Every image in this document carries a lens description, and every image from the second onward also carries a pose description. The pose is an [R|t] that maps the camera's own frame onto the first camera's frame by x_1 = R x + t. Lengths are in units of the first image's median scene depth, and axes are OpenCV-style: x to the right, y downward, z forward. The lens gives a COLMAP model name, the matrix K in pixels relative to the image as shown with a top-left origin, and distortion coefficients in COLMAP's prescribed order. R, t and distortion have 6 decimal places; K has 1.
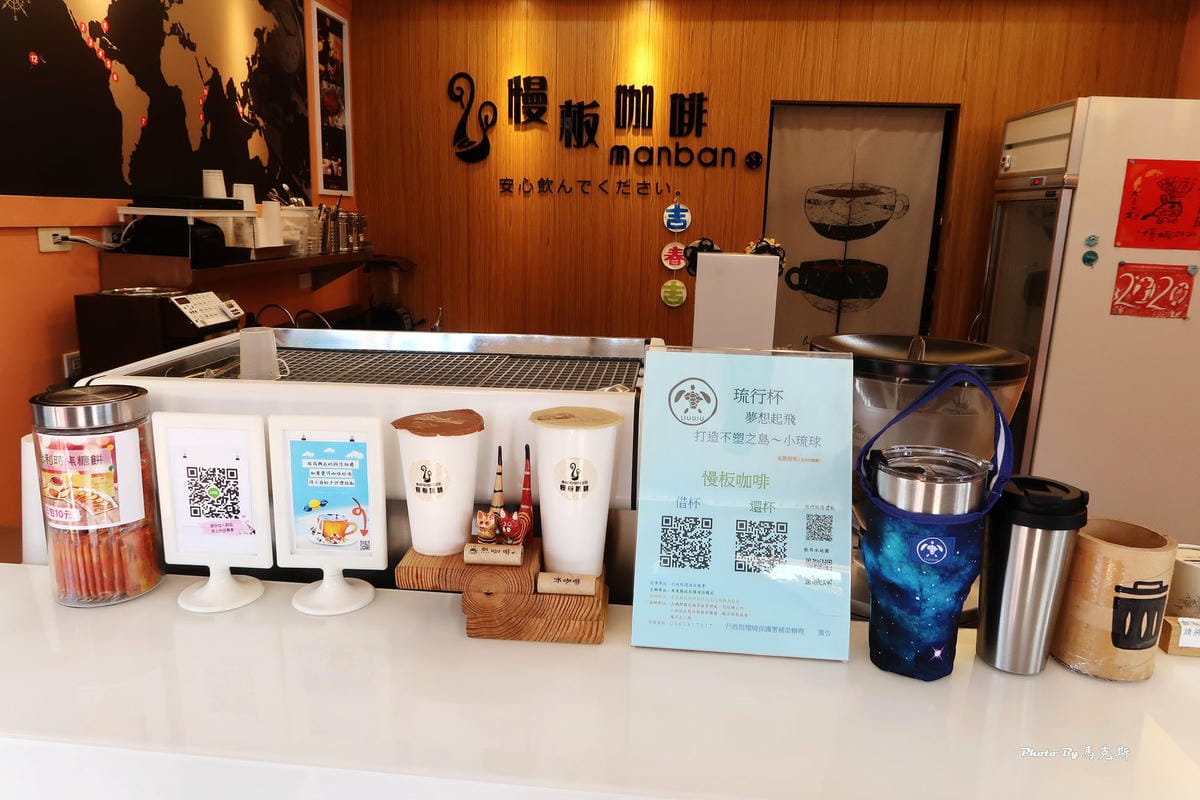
lens RADIAL K [[838.4, 0, 600.0], [0, 838.4, 400.0], [0, 0, 1]] dist [-0.026199, 0.001211]
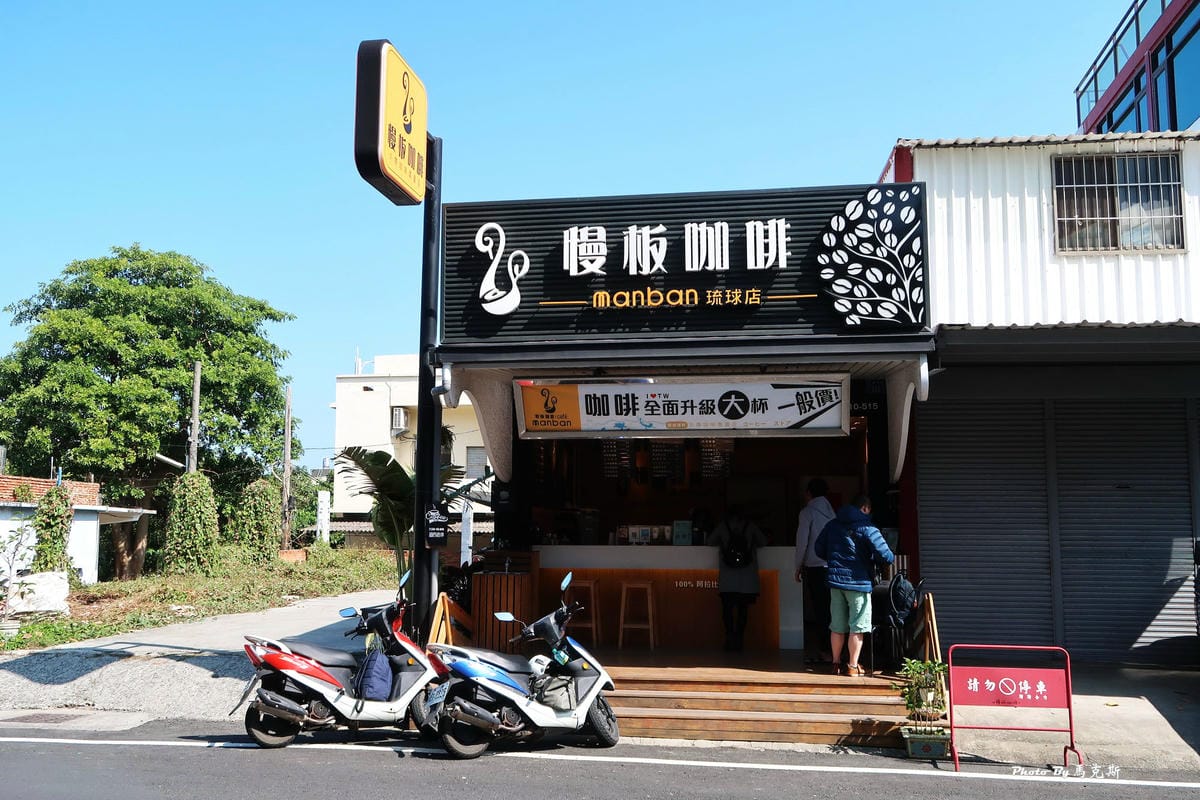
lens RADIAL K [[973.5, 0, 600.0], [0, 973.5, 400.0], [0, 0, 1]] dist [-0.000142, -0.000034]
pose [[0.998412, -0.026953, -0.049461, -0.050759], [0.009685, 0.947151, -0.320642, 0.543487], [0.055489, 0.319654, 0.945908, -2.503267]]
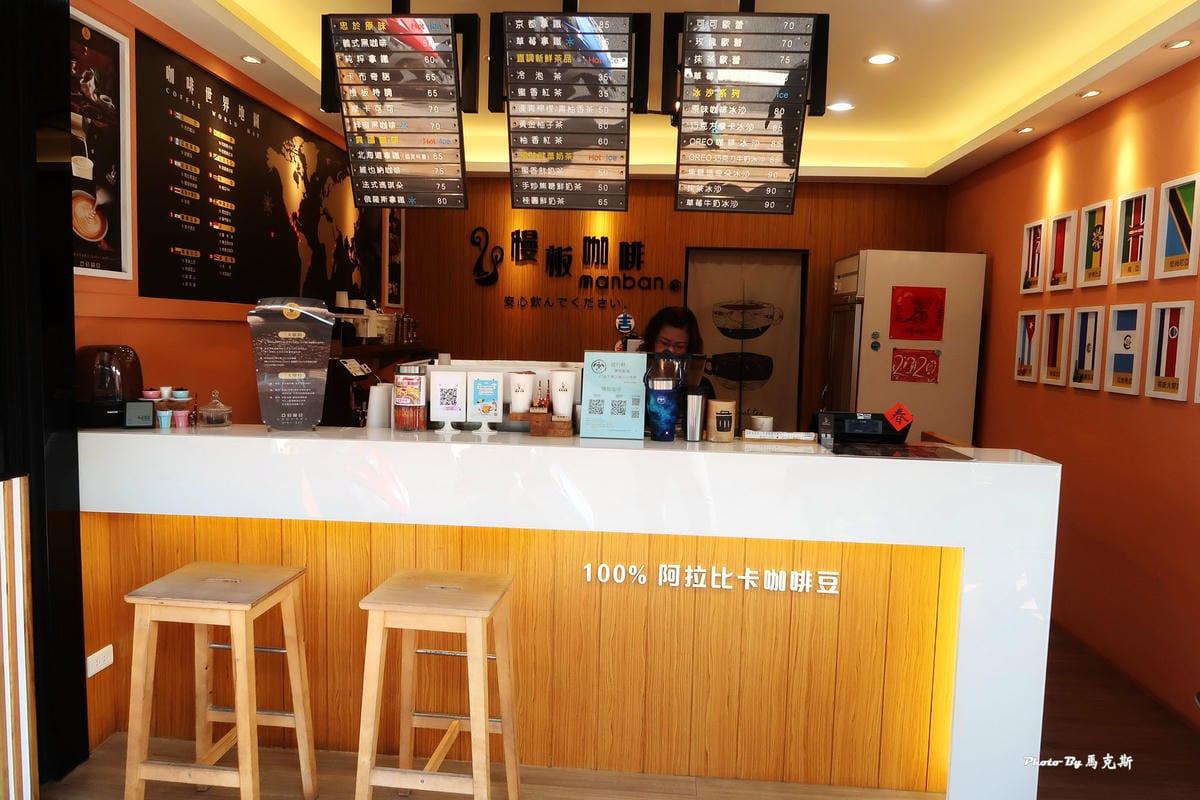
lens RADIAL K [[838.4, 0, 600.0], [0, 838.4, 400.0], [0, 0, 1]] dist [-0.026199, 0.001211]
pose [[0.999530, 0.000045, 0.030640, 0.002903], [0.004022, 0.991154, -0.132658, 0.118059], [-0.030375, 0.132719, 0.990688, -0.466587]]
